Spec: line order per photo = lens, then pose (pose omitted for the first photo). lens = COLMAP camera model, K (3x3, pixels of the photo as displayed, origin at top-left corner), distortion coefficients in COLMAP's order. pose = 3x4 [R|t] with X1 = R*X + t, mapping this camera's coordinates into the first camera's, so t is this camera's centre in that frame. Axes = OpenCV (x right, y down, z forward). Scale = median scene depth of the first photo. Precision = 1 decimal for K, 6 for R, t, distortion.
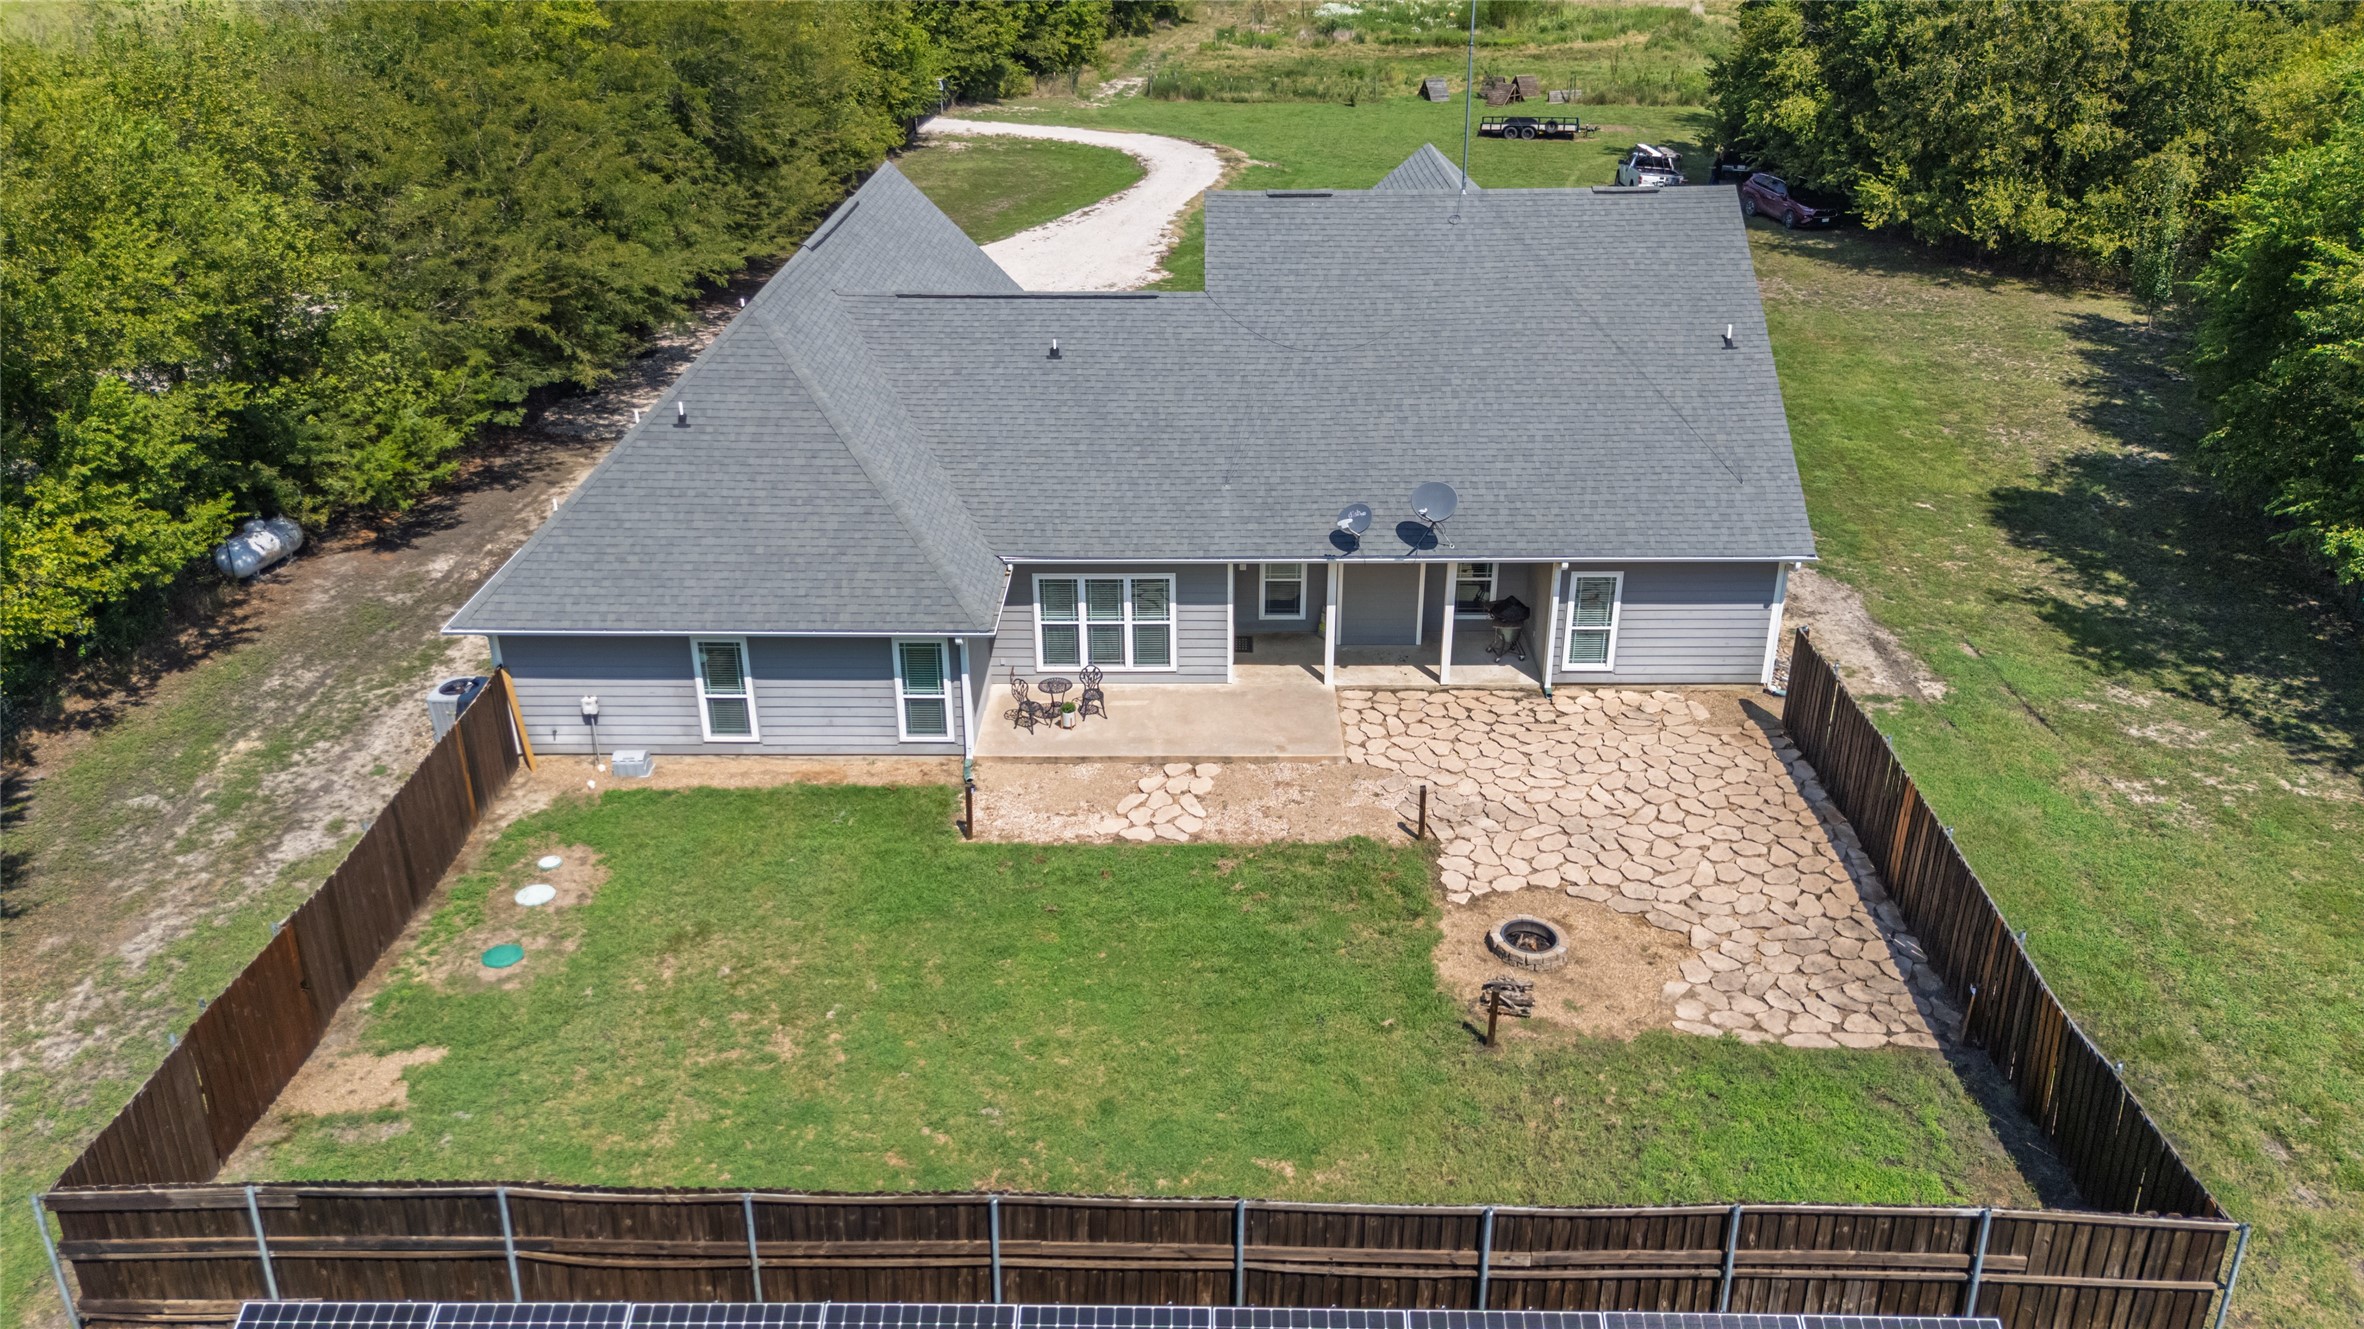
lens RADIAL K [[1717.1, 0, 1185.3], [0, 1717.1, 651.0], [0, 0, 1]] dist [0.112739, -0.137532]
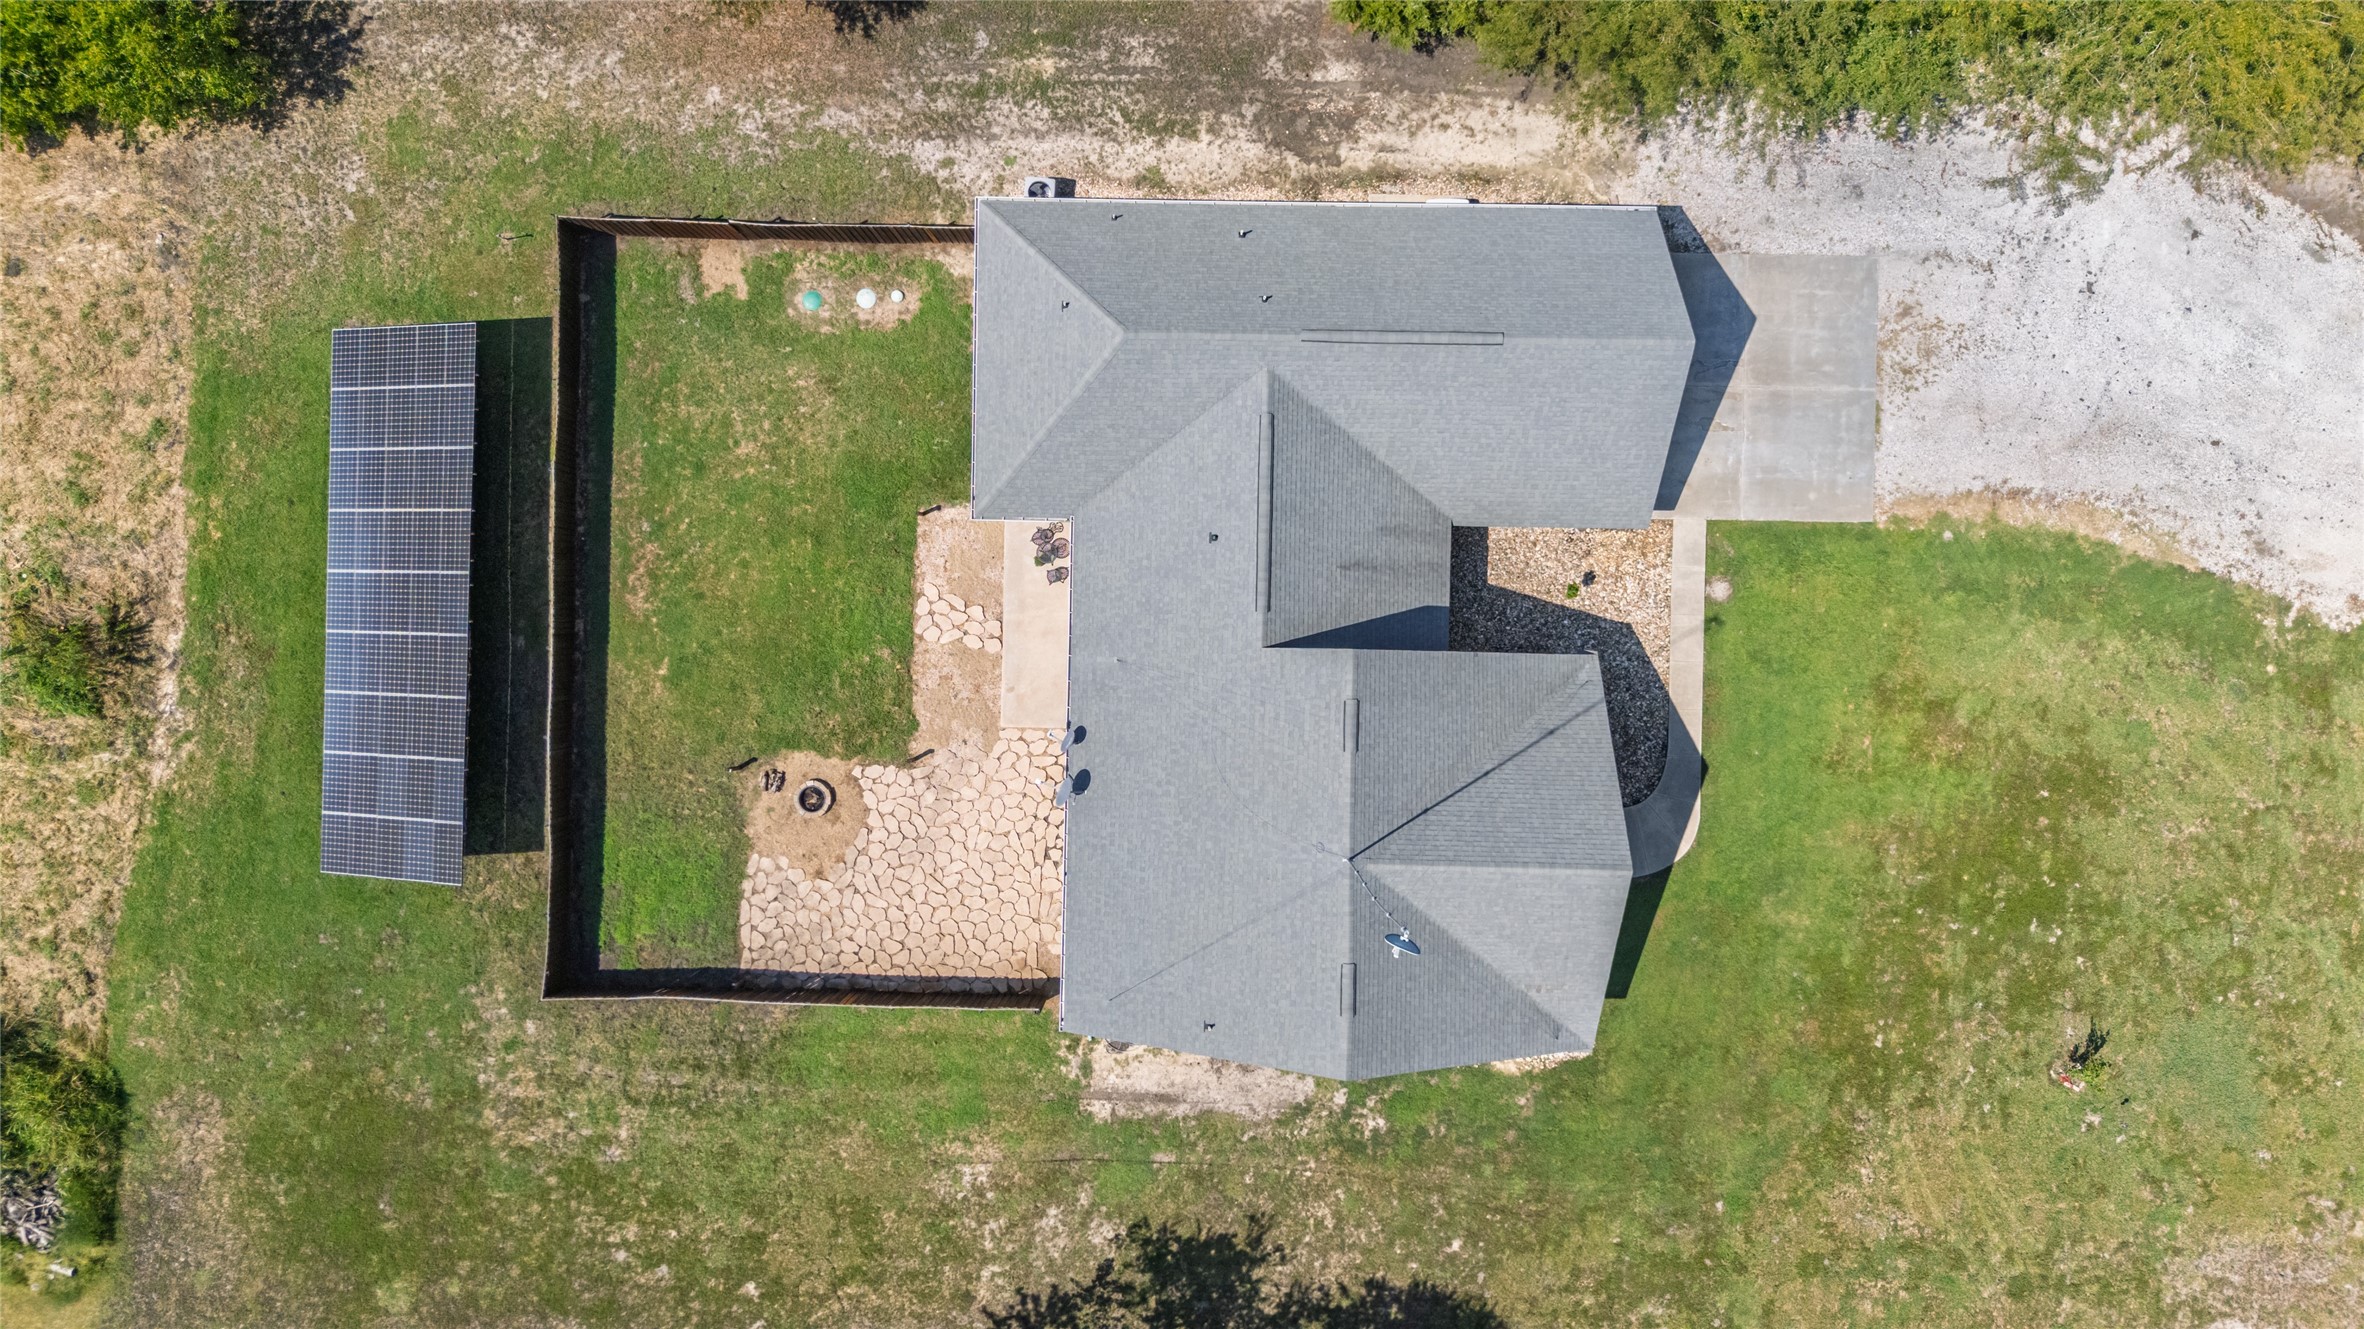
lens RADIAL K [[1717.1, 0, 1185.3], [0, 1717.1, 651.0], [0, 0, 1]] dist [0.112739, -0.137532]
pose [[-0.008581, 0.999959, 0.002973, 0.012362], [-0.422687, -0.006321, 0.906254, -1.675570], [0.906235, 0.006520, 0.422724, 0.479337]]
